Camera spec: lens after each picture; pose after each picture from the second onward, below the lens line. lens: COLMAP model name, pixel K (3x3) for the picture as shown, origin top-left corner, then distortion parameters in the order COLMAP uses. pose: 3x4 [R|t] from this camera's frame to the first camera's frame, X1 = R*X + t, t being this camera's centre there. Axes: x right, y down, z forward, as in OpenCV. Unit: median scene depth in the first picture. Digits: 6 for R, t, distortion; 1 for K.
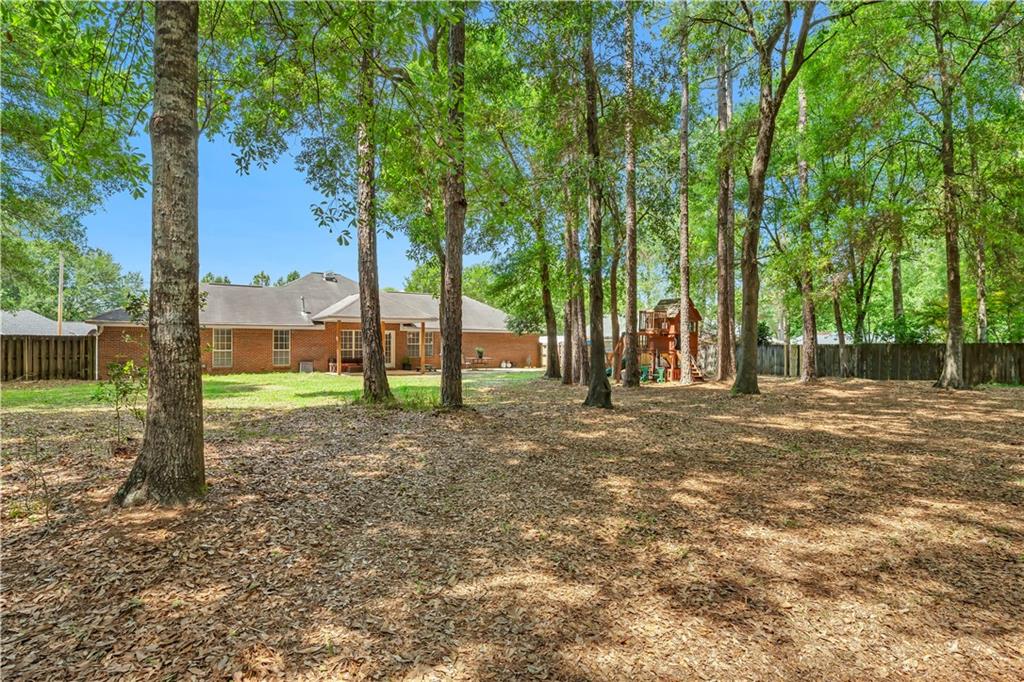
lens RADIAL K [[379.7, 0, 517.8], [0, 379.7, 342.6], [0, 0, 1]] dist [-0.000547, -0.000090]
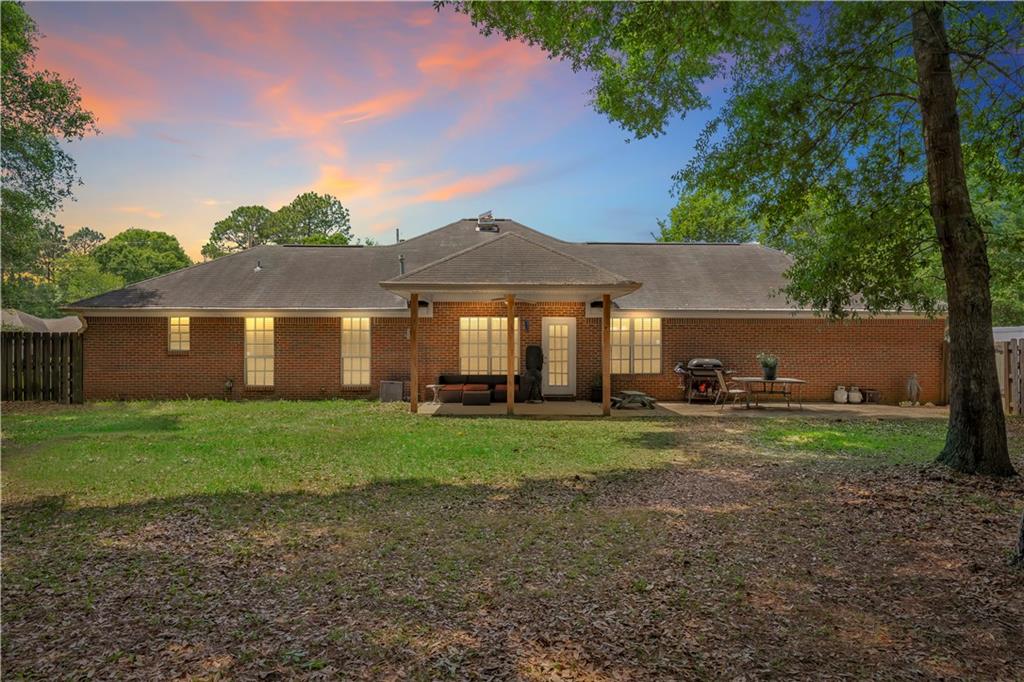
lens RADIAL K [[658.2, 0, 512.0], [0, 658.2, 341.0], [0, 0, 1]] dist [-0.003131, -0.000825]
pose [[0.862464, 0.001701, -0.506116, 0.026546], [-0.003968, 0.999986, -0.003401, 0.000986], [0.506103, 0.004941, 0.862459, 0.247039]]
